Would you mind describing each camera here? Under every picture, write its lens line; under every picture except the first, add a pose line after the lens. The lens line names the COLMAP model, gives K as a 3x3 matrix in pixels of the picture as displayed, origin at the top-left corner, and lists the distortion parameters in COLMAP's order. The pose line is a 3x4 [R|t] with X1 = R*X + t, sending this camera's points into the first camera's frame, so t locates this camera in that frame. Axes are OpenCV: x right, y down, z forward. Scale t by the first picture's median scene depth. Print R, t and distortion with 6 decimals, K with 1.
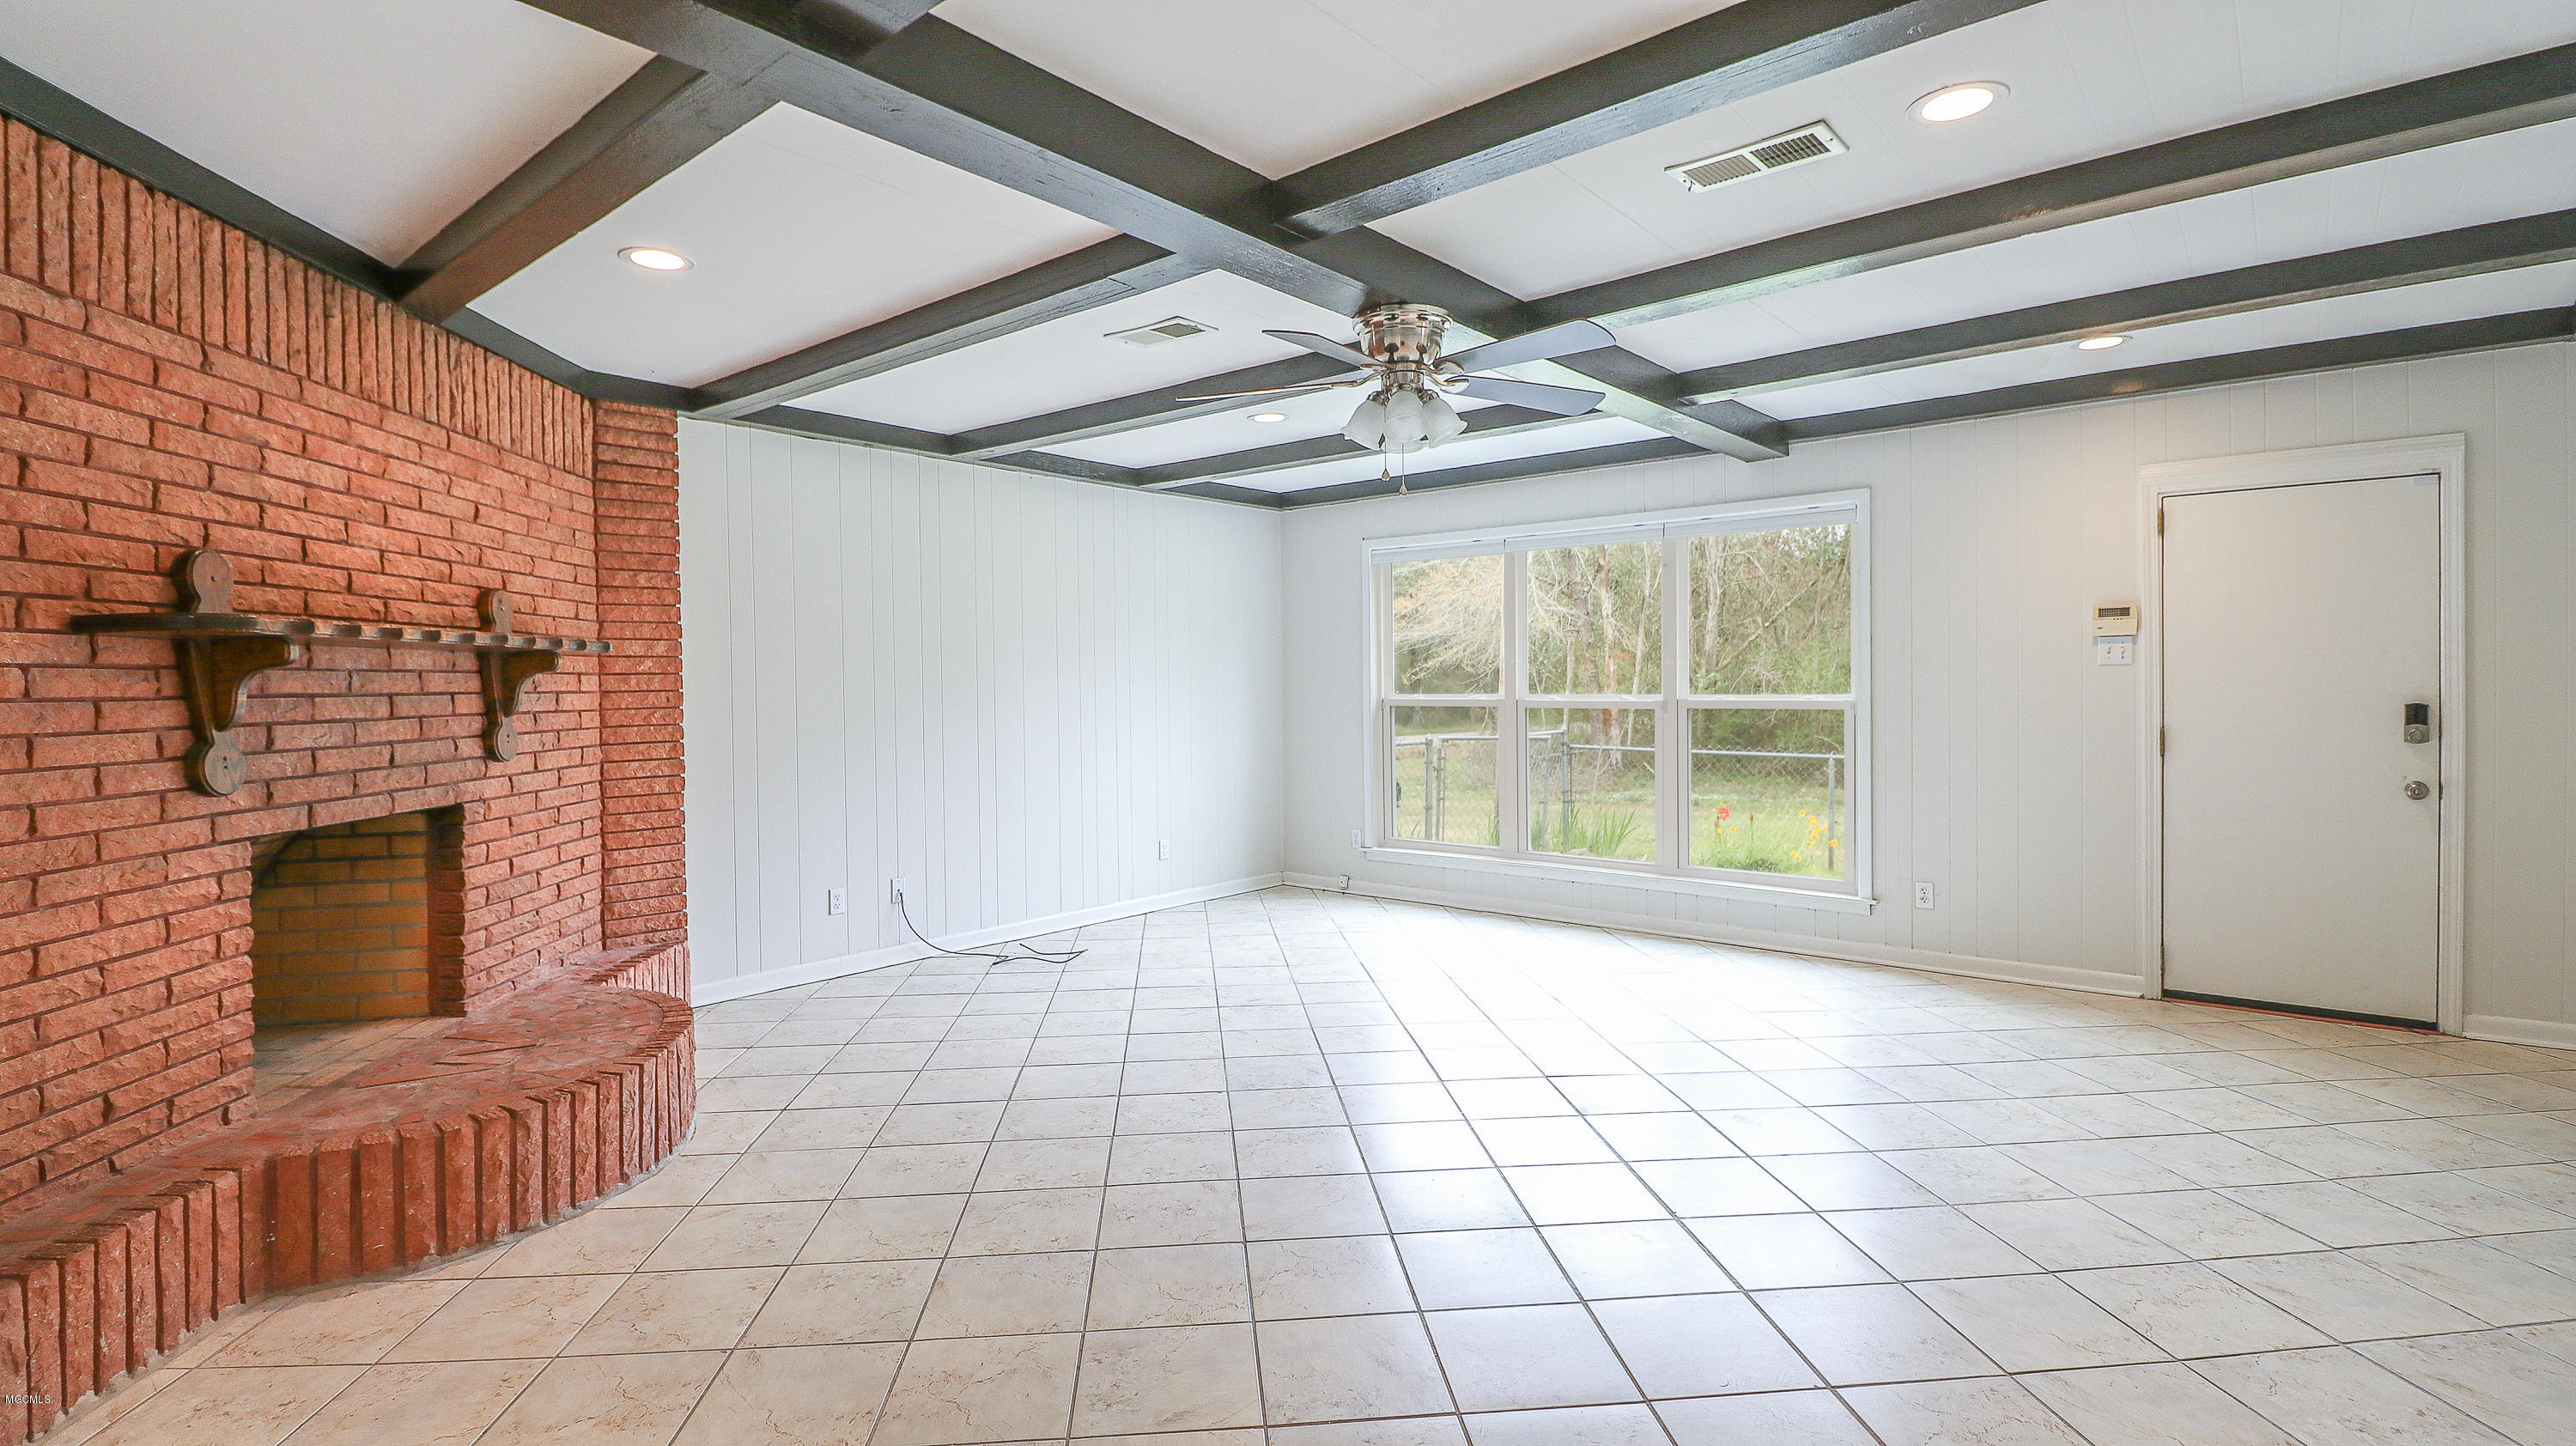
lens RADIAL K [[1224.9, 0, 1279.5], [0, 1224.9, 703.4], [0, 0, 1]] dist [0.000853, -0.016324]
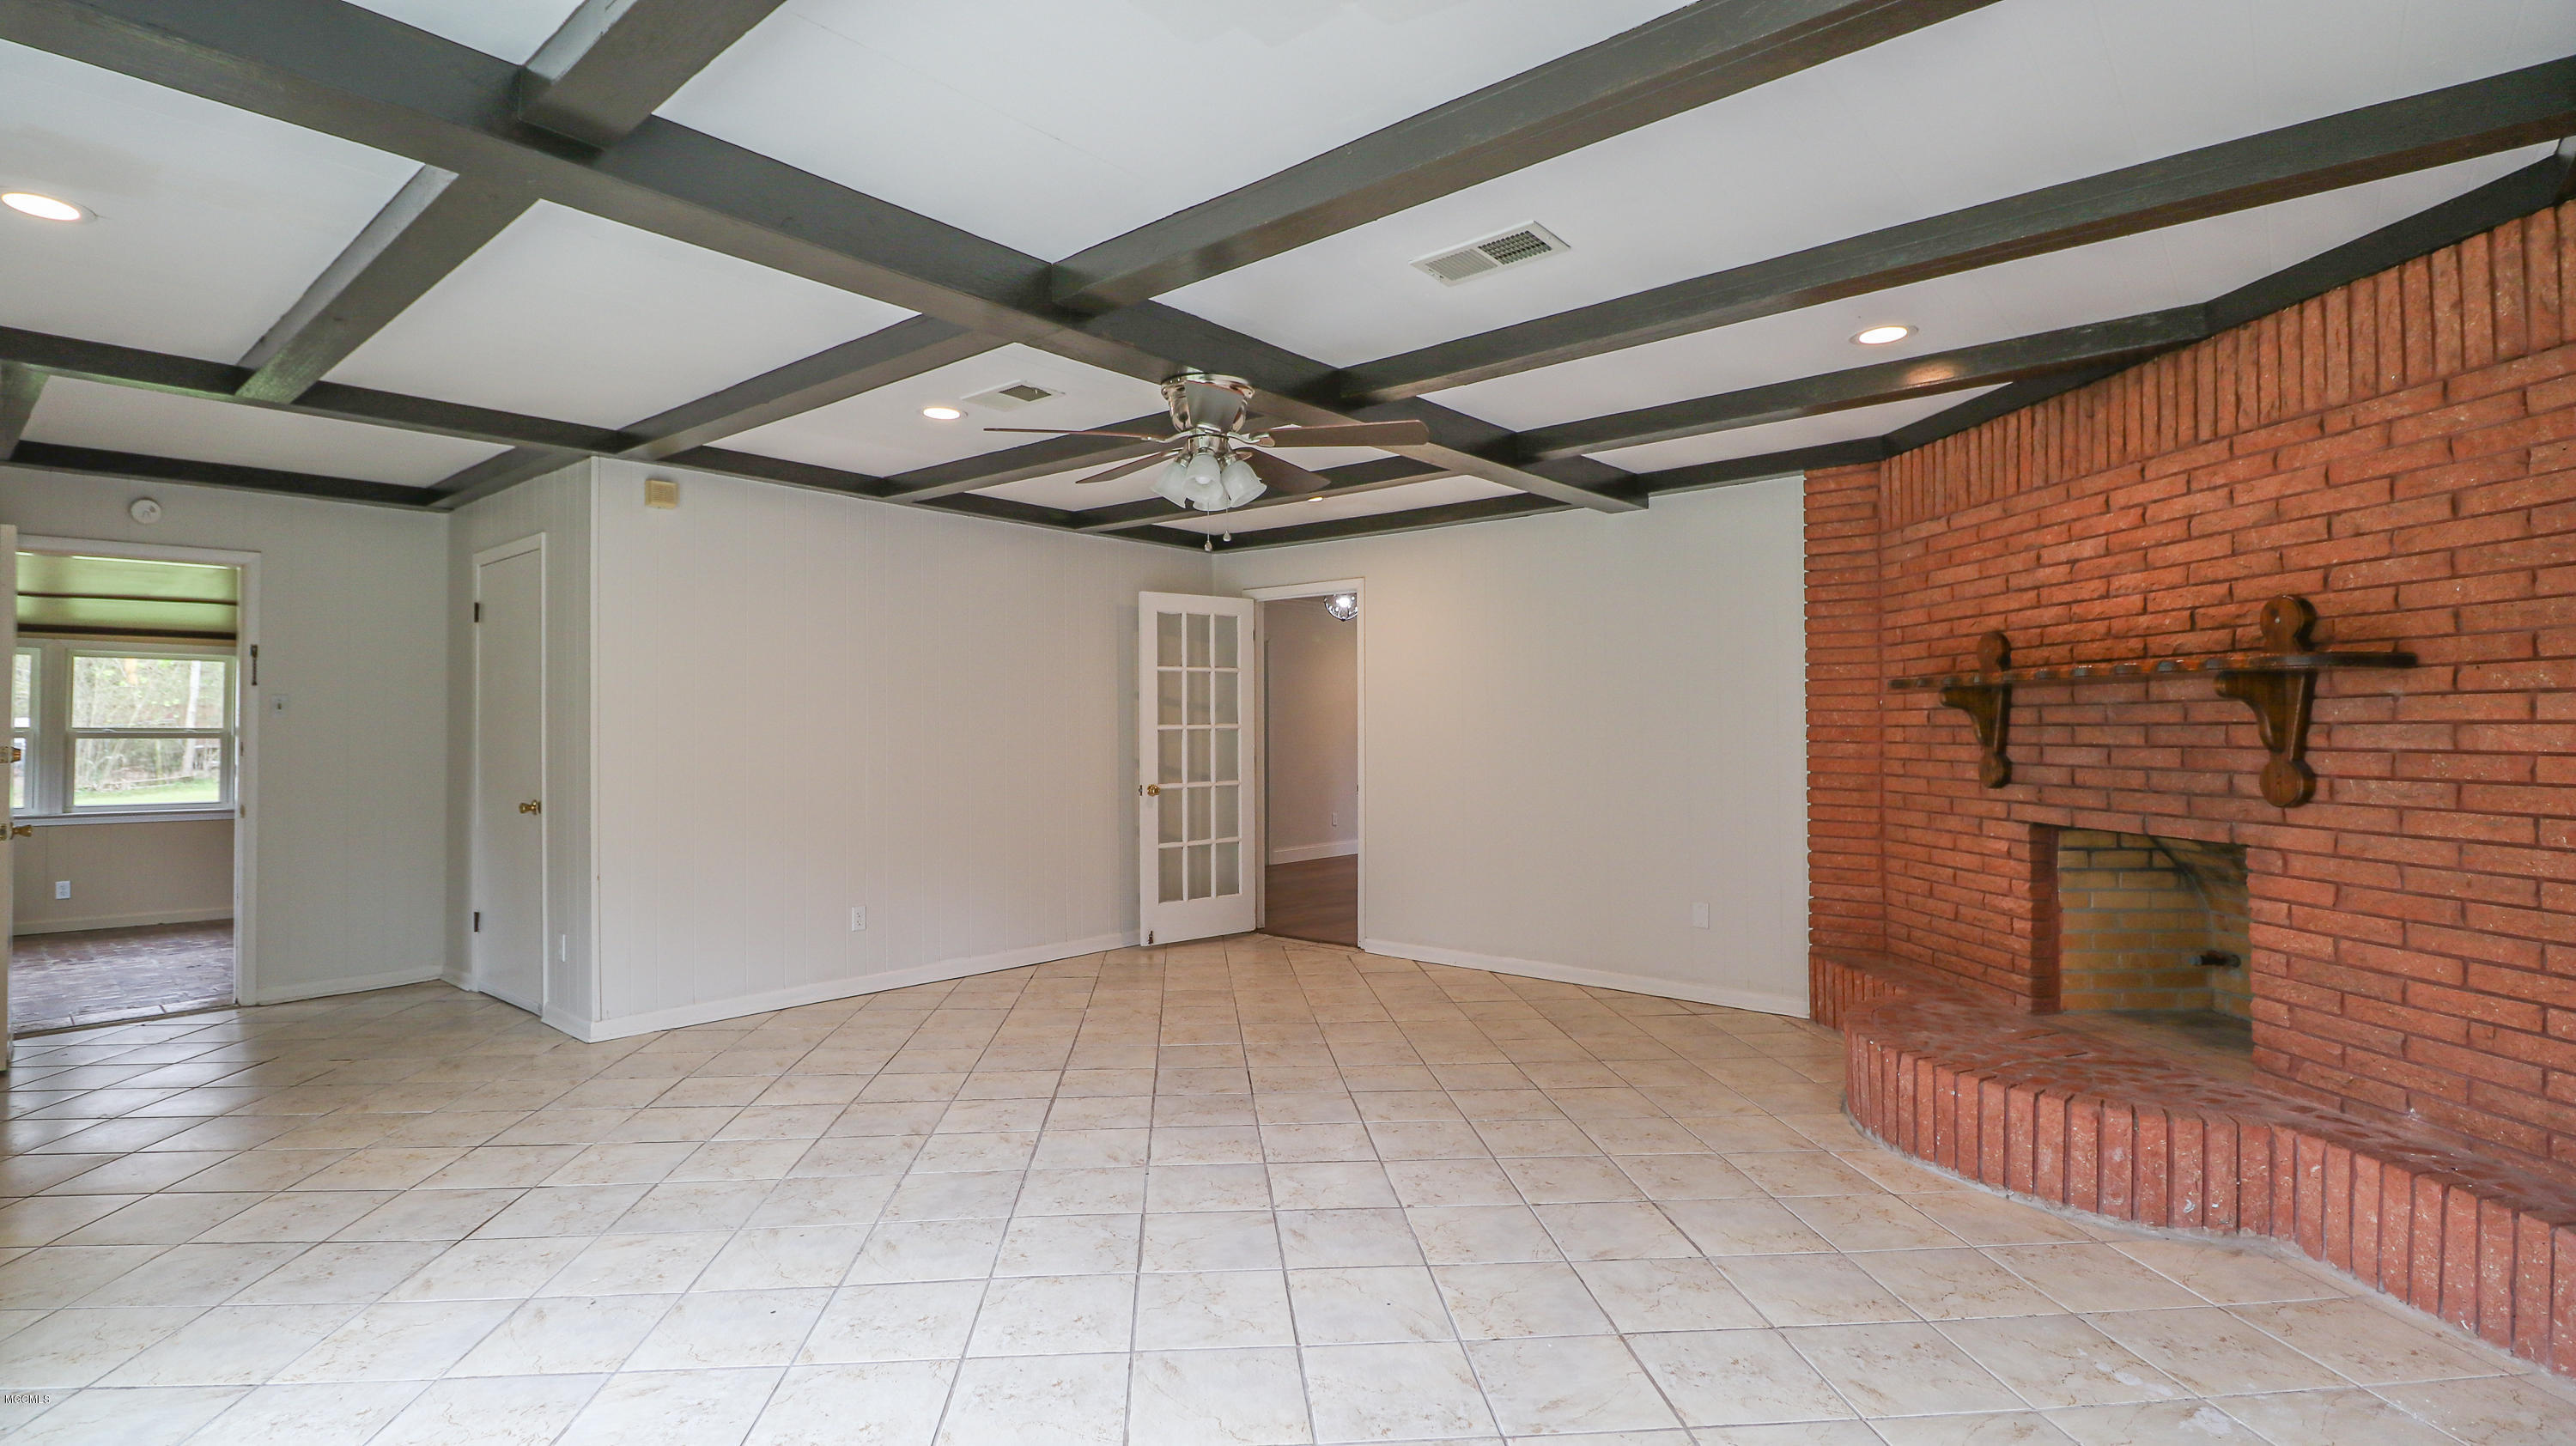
lens RADIAL K [[1224.9, 0, 1279.5], [0, 1224.9, 703.4], [0, 0, 1]] dist [0.000853, -0.016324]
pose [[-0.999870, 0.014377, 0.007344, 0.035202], [0.014344, 0.999887, -0.004461, -0.033102], [-0.007407, -0.004355, -0.999963, 2.158635]]
